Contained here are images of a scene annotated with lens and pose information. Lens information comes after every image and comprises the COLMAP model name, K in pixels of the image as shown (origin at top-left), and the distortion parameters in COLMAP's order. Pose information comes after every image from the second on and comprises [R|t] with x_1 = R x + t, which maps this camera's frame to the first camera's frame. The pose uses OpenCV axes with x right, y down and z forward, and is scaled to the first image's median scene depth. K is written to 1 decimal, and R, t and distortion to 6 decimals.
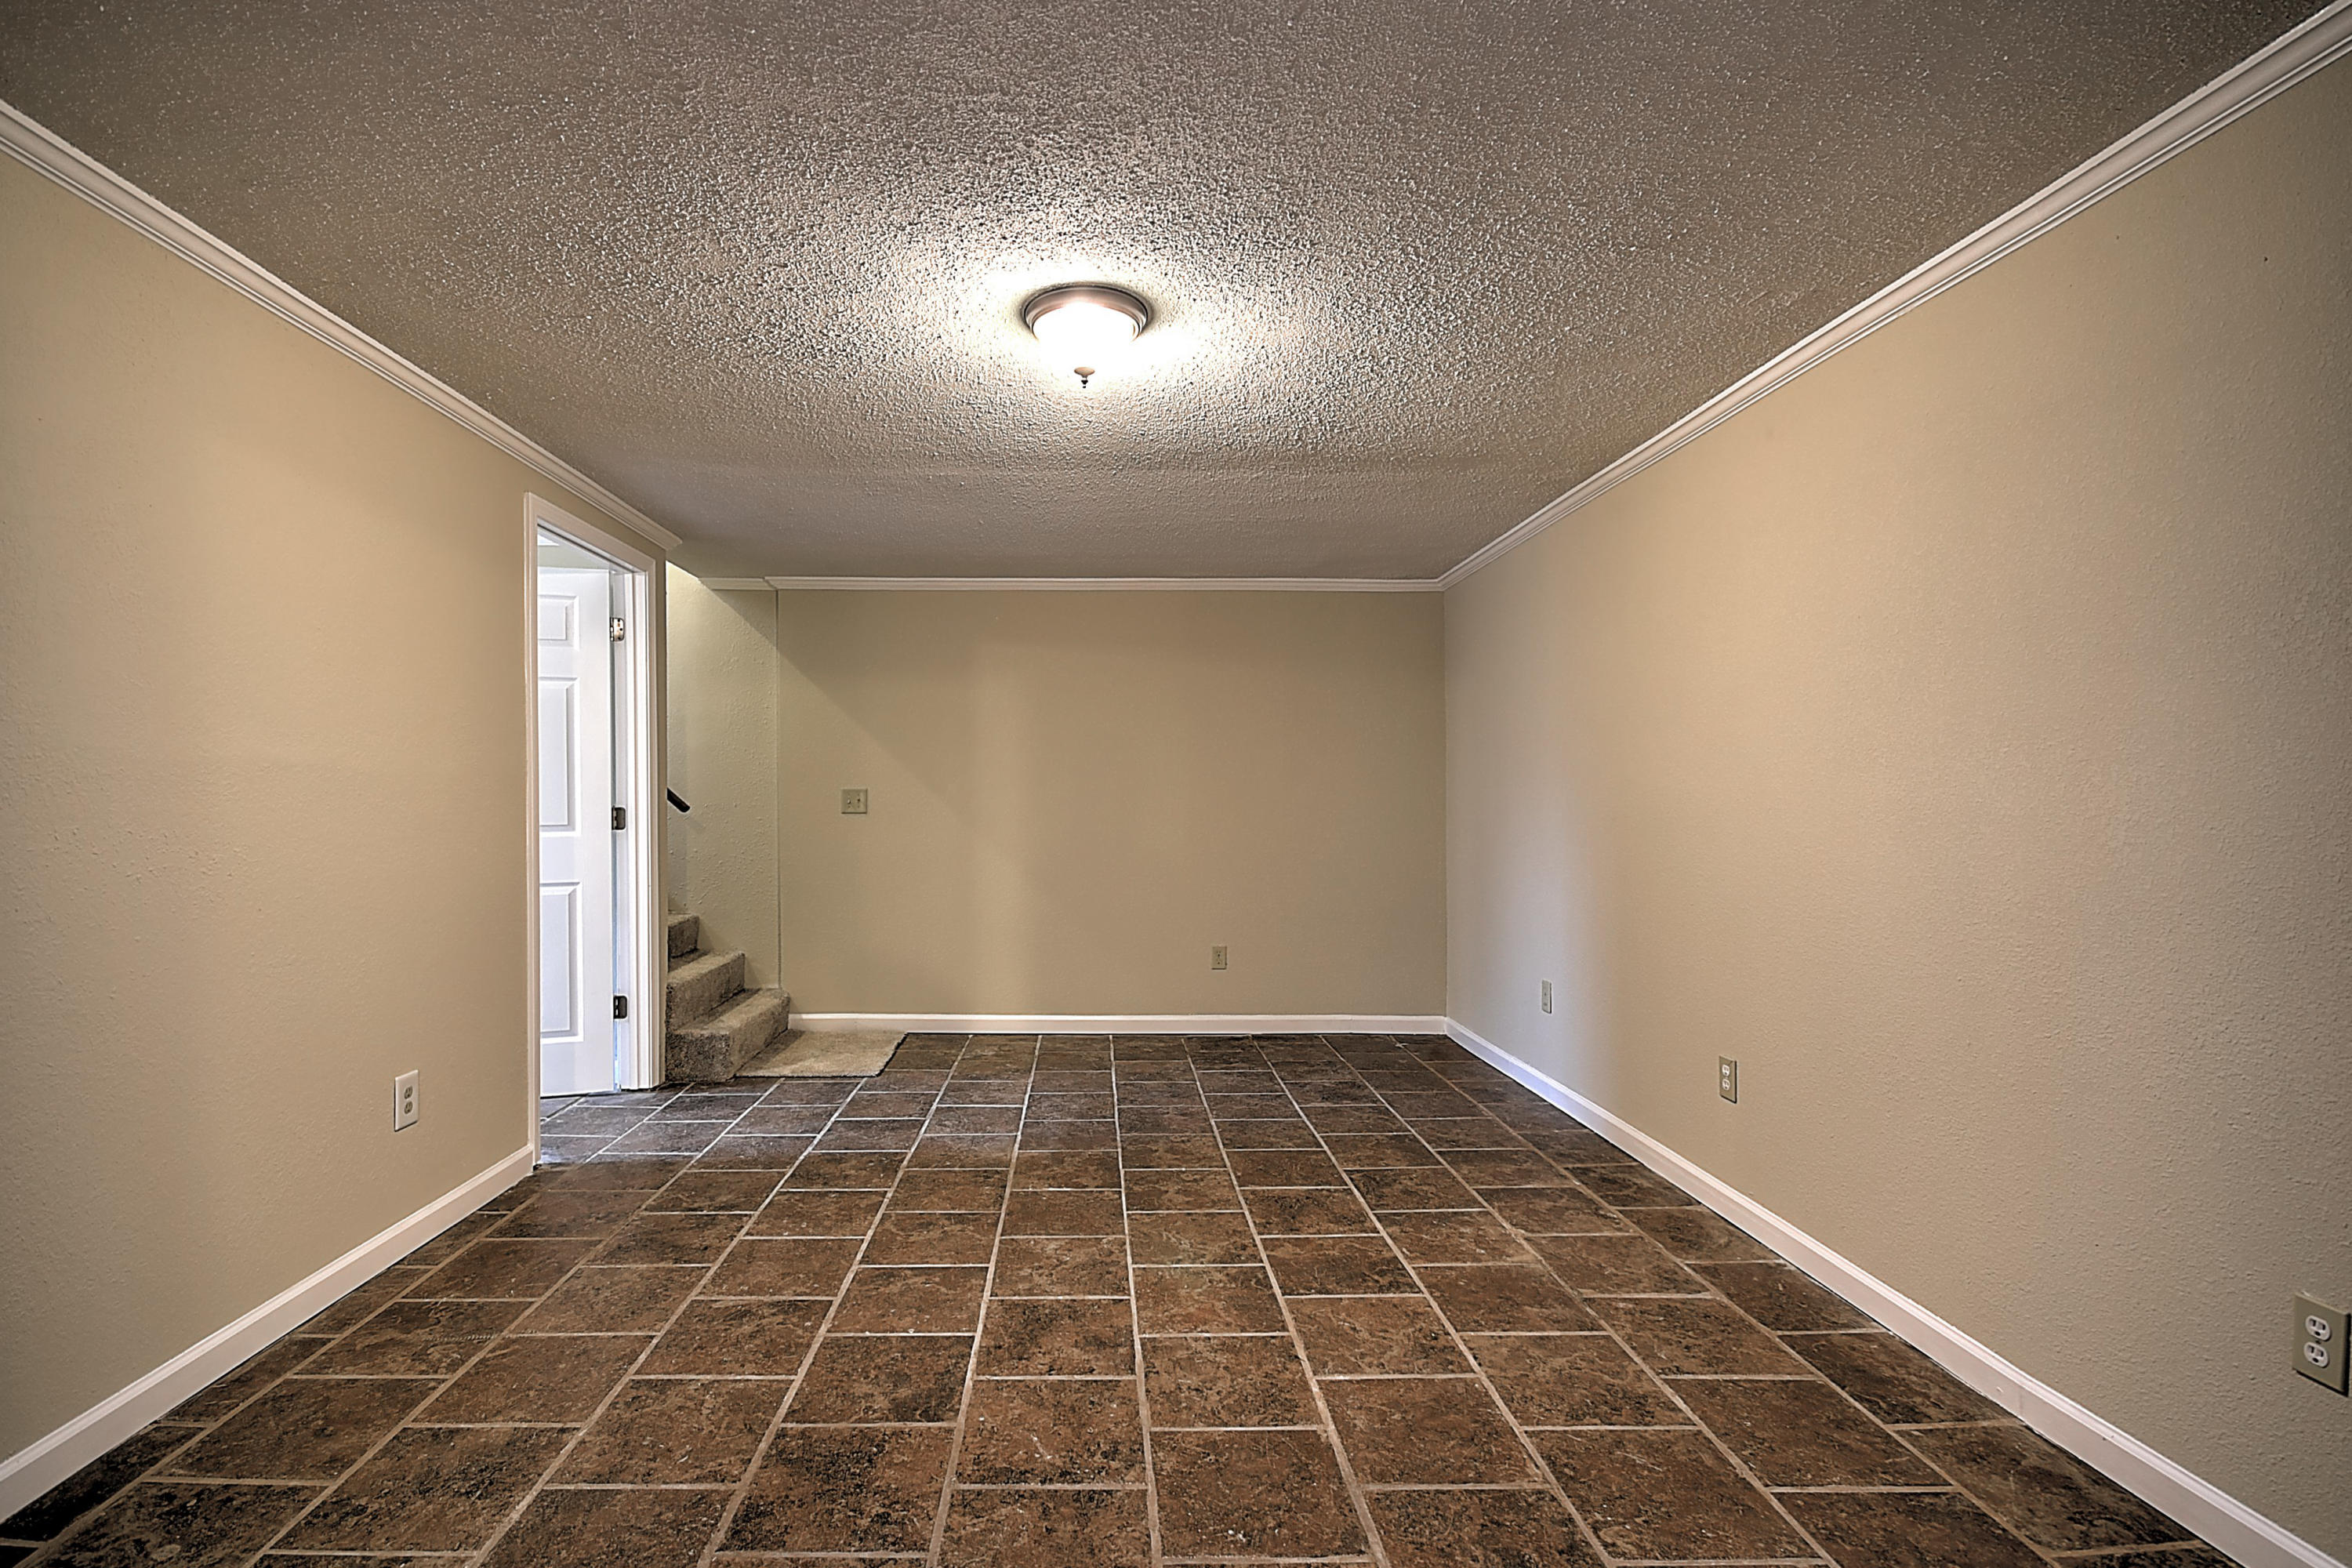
lens RADIAL K [[1049.7, 0, 1130.0], [0, 1049.7, 797.4], [0, 0, 1]] dist [-0.006779, -0.000402]
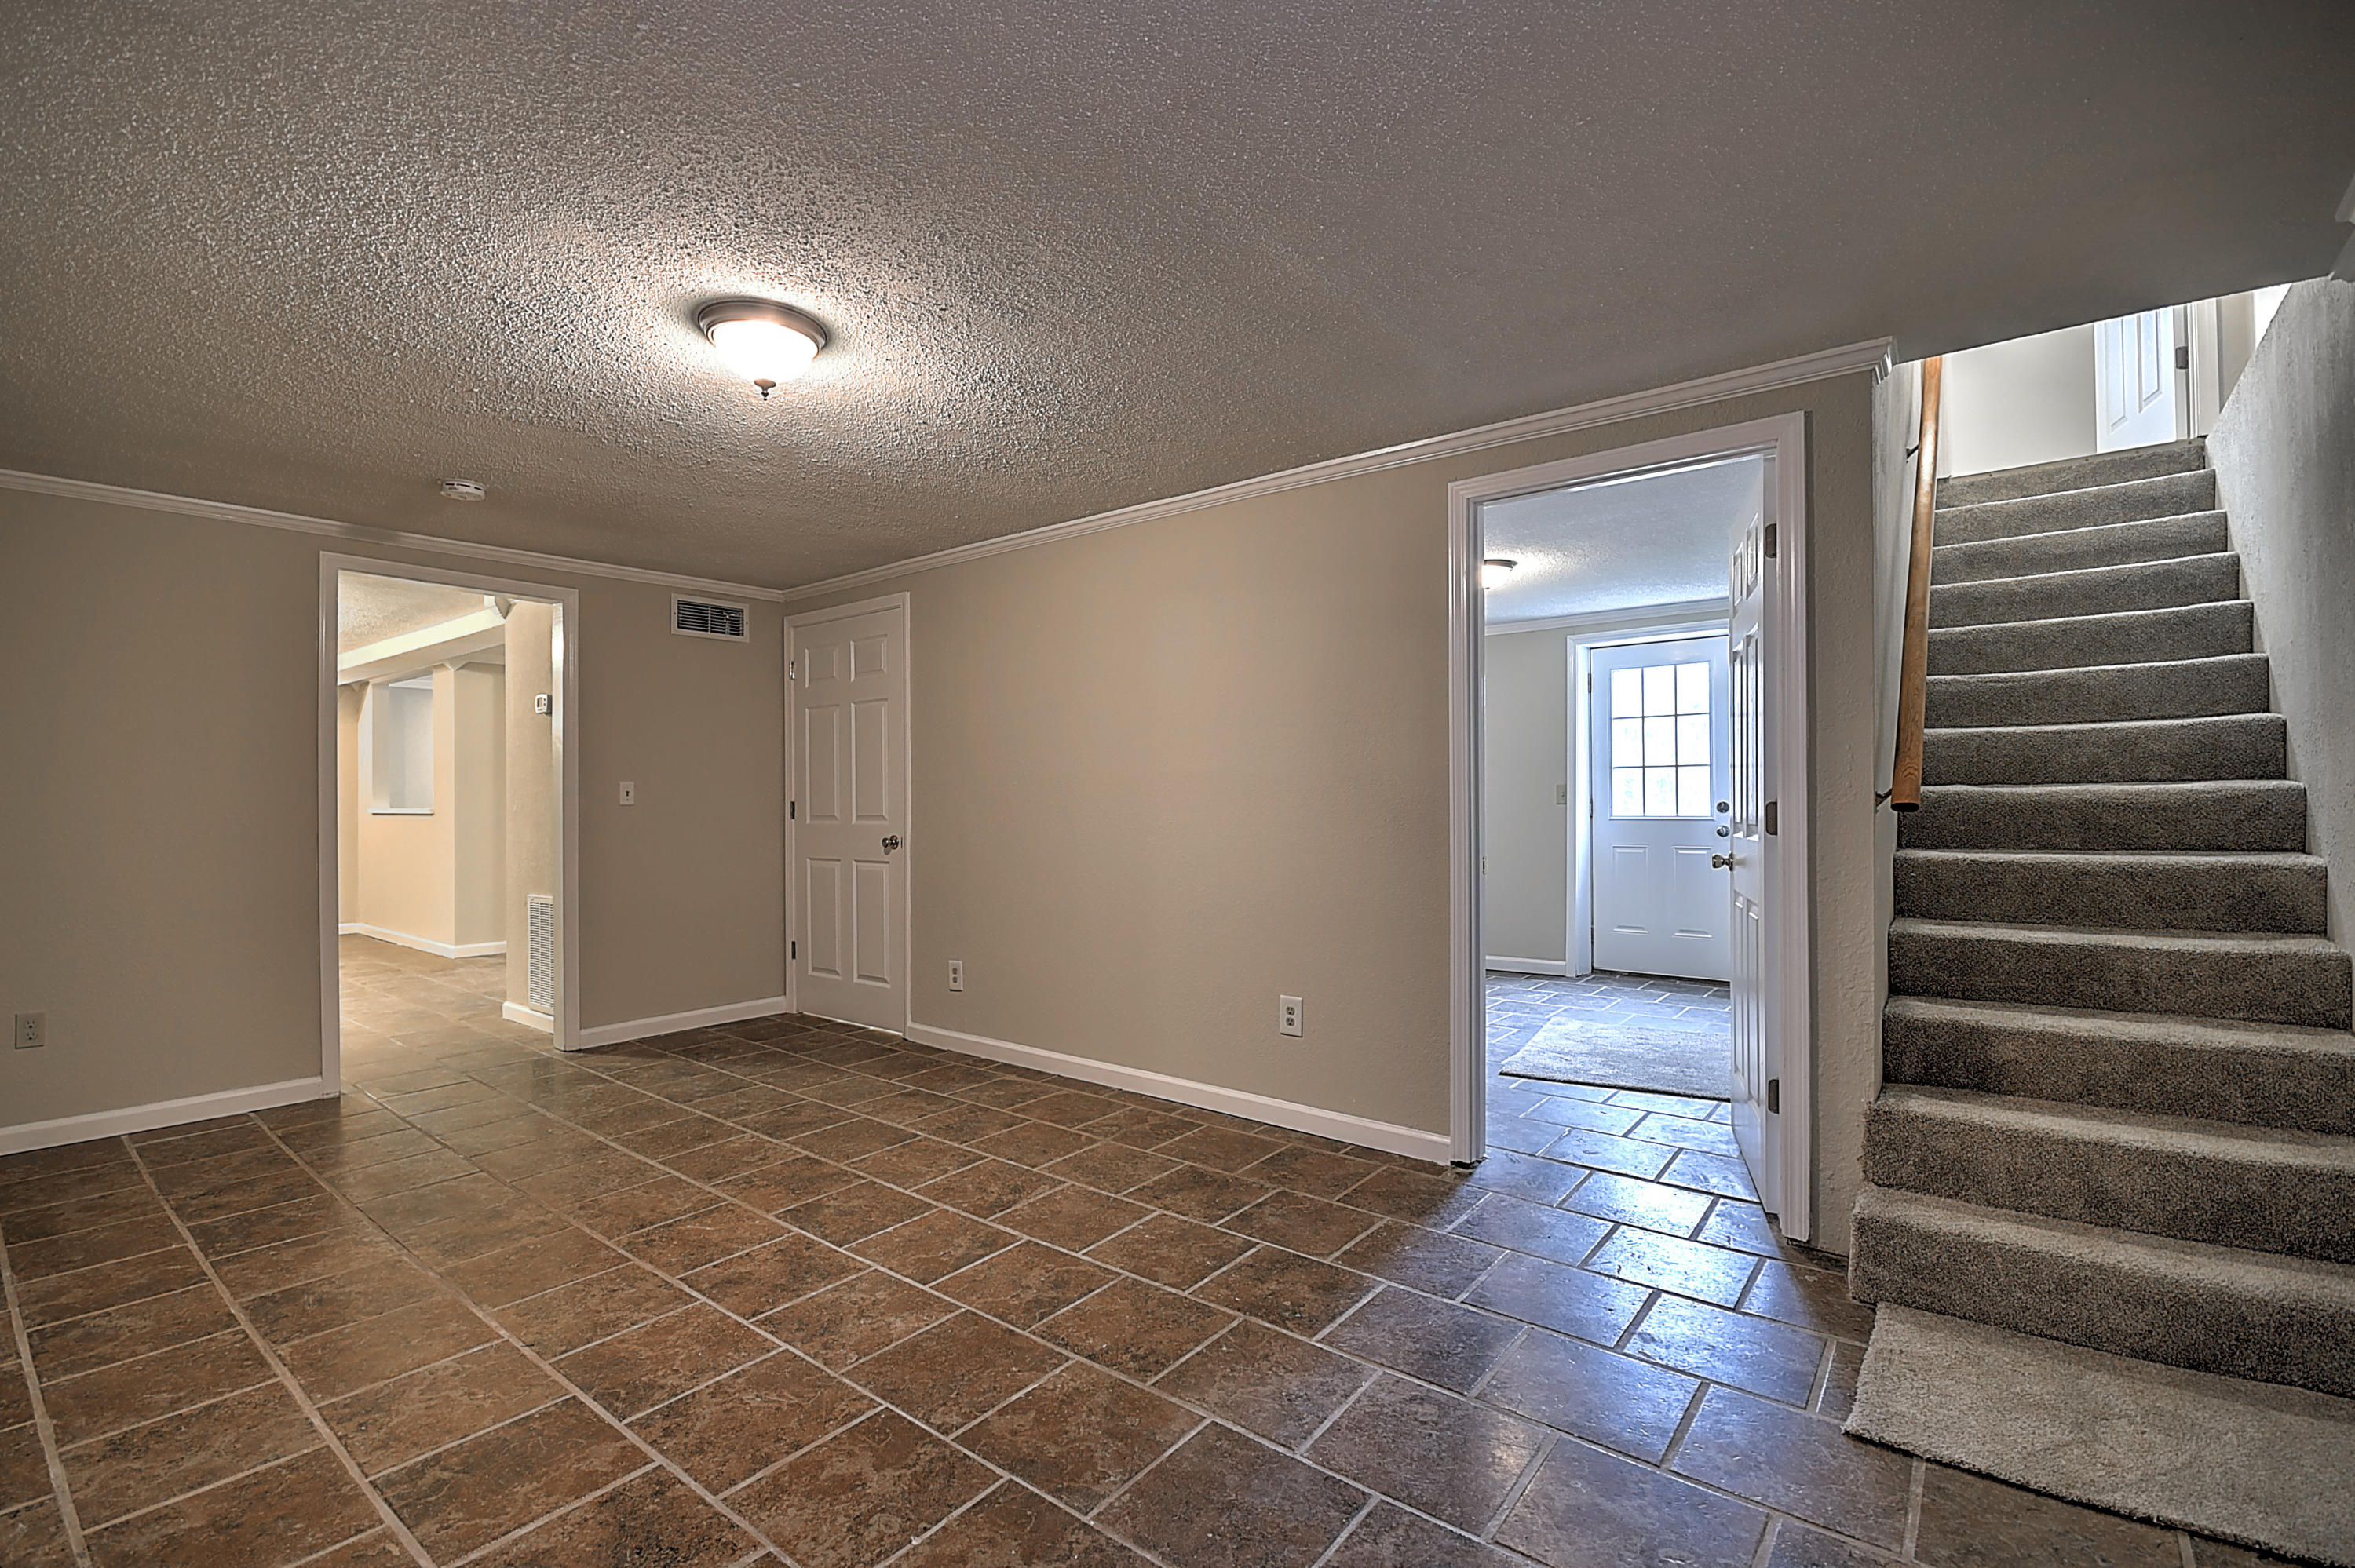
lens RADIAL K [[1023.4, 0, 1169.9], [0, 1023.4, 794.9], [0, 0, 1]] dist [0.009941, -0.013434]
pose [[-0.644961, 0.005086, -0.764199, 0.477047], [0.006719, 0.999977, 0.000985, -0.000201], [0.764186, -0.004499, -0.644980, 1.954495]]
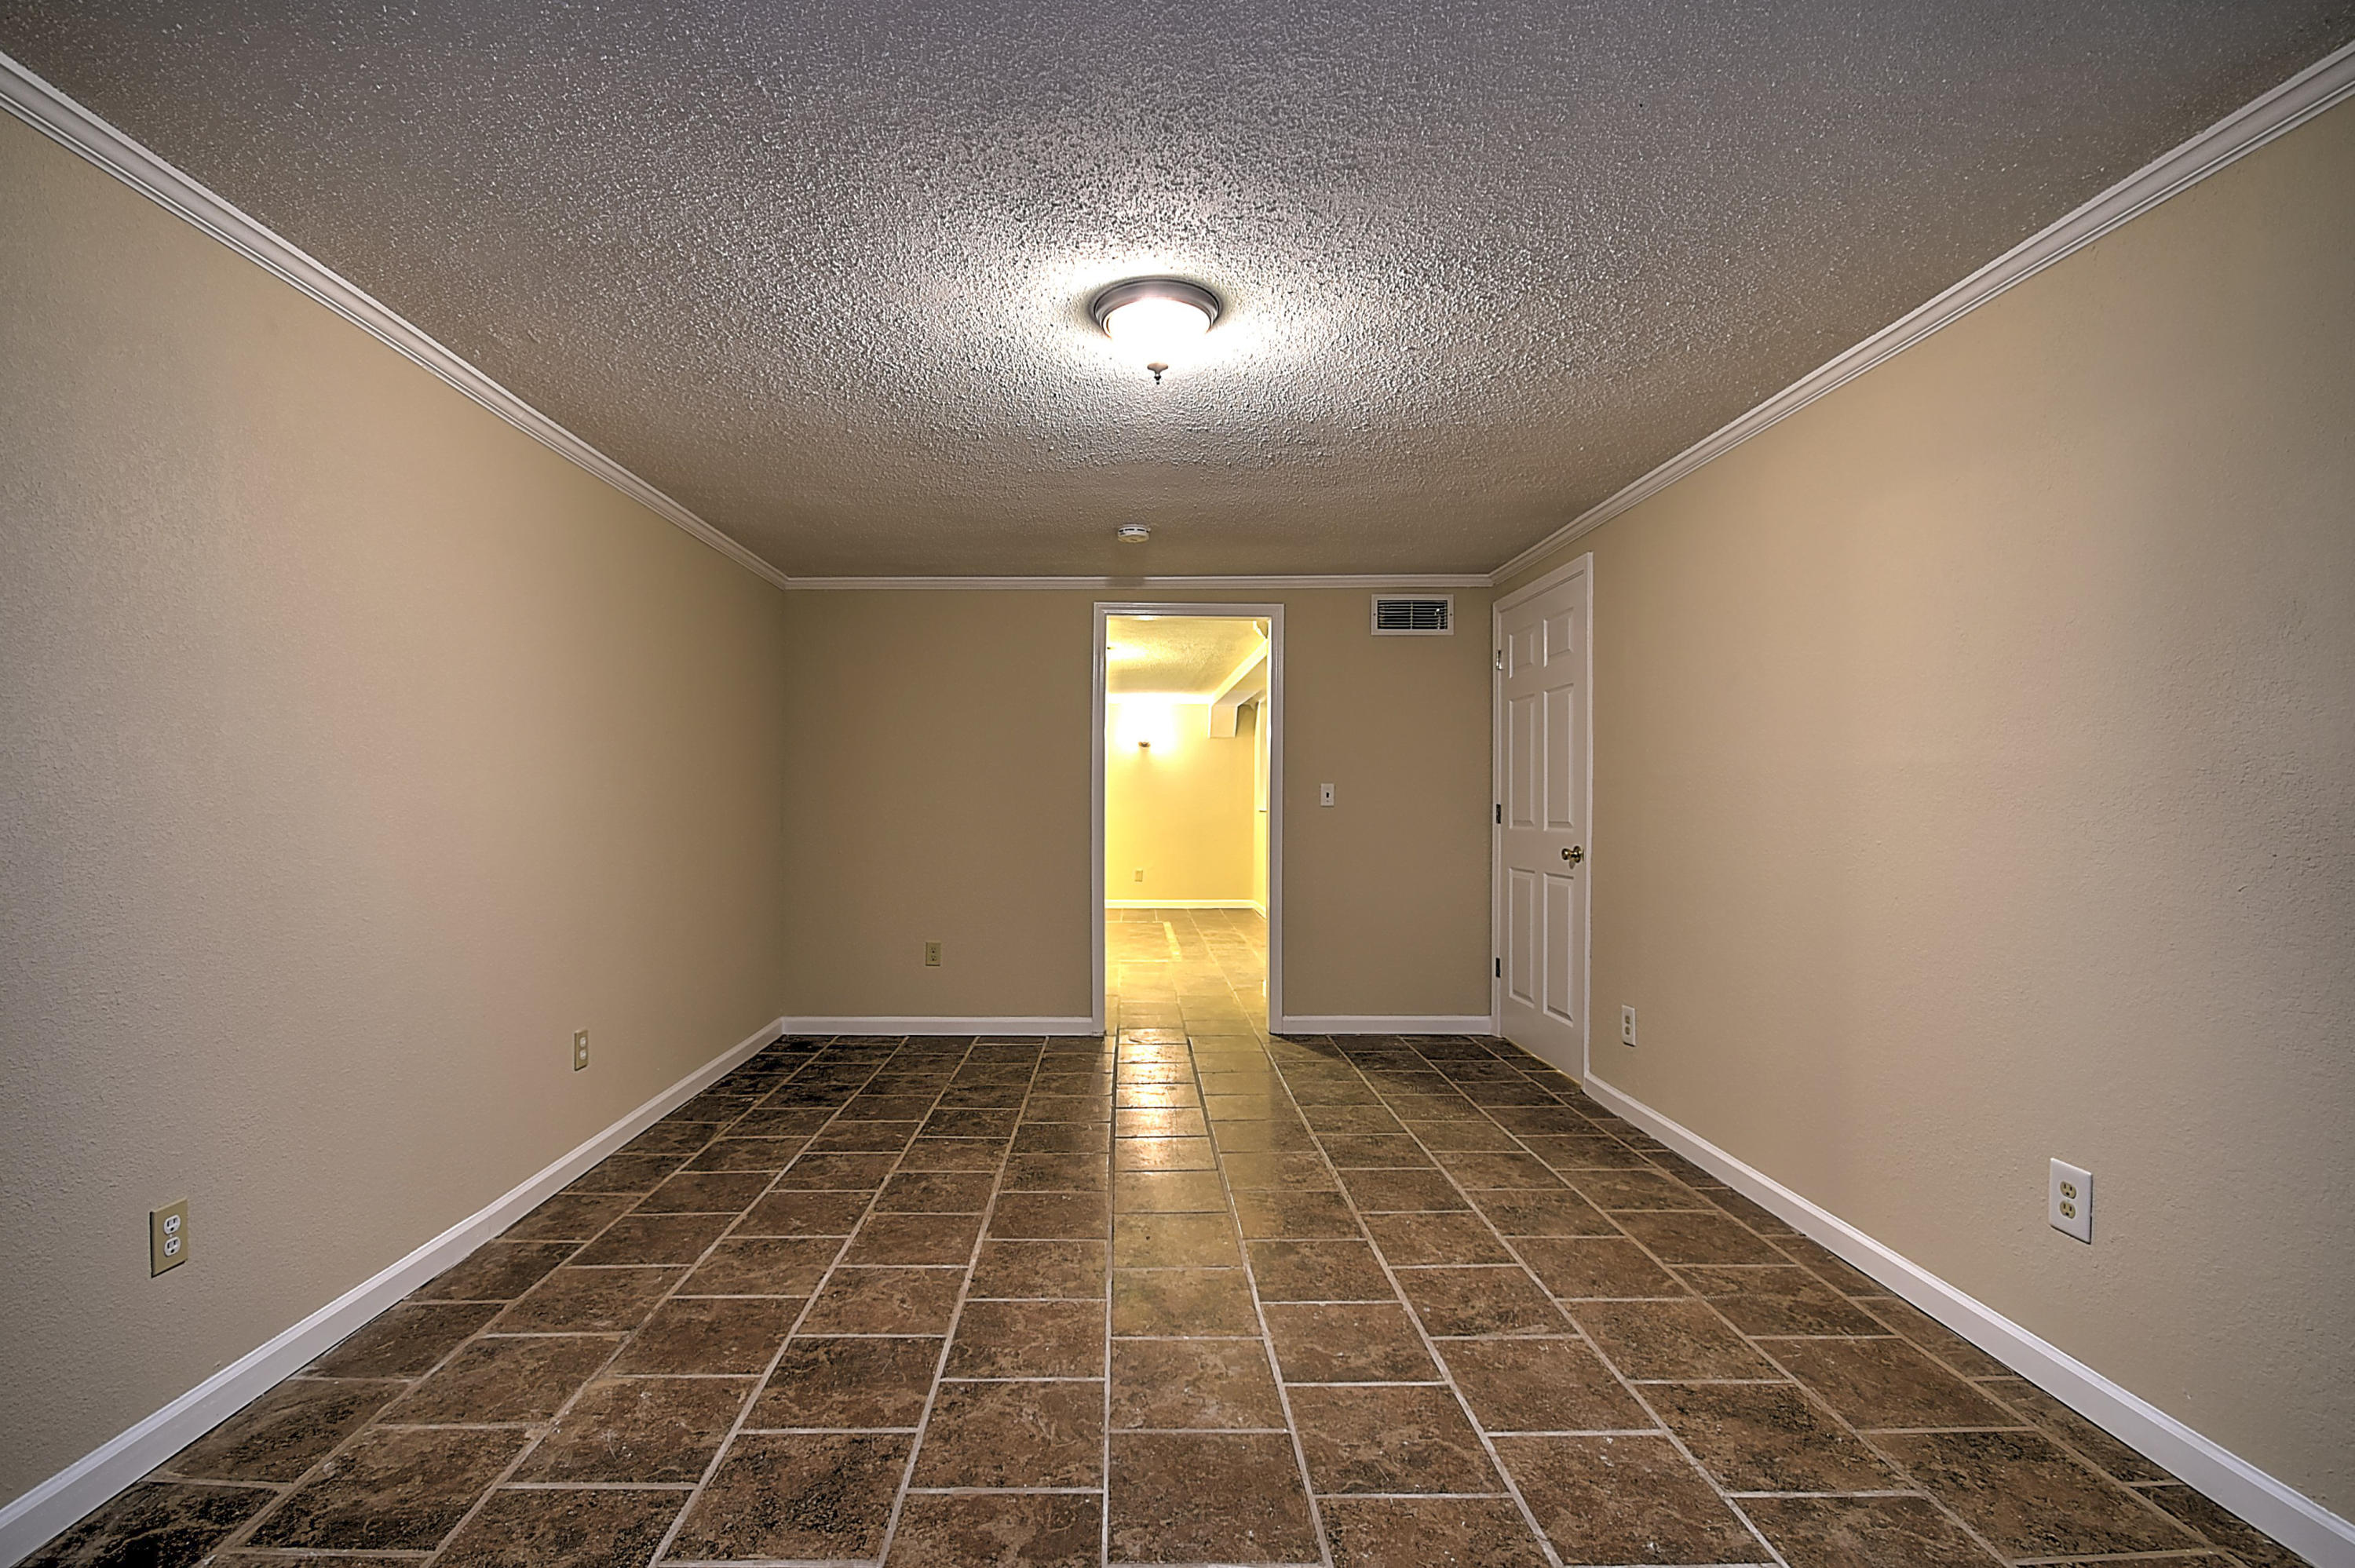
lens RADIAL K [[1050.9, 0, 1131.5], [0, 1050.9, 797.4], [0, 0, 1]] dist [-0.006779, -0.000402]
pose [[-0.999616, 0.002011, 0.027620, -0.045692], [0.001937, 0.999994, -0.002709, 0.001952], [-0.027626, -0.002655, -0.999615, 1.986604]]
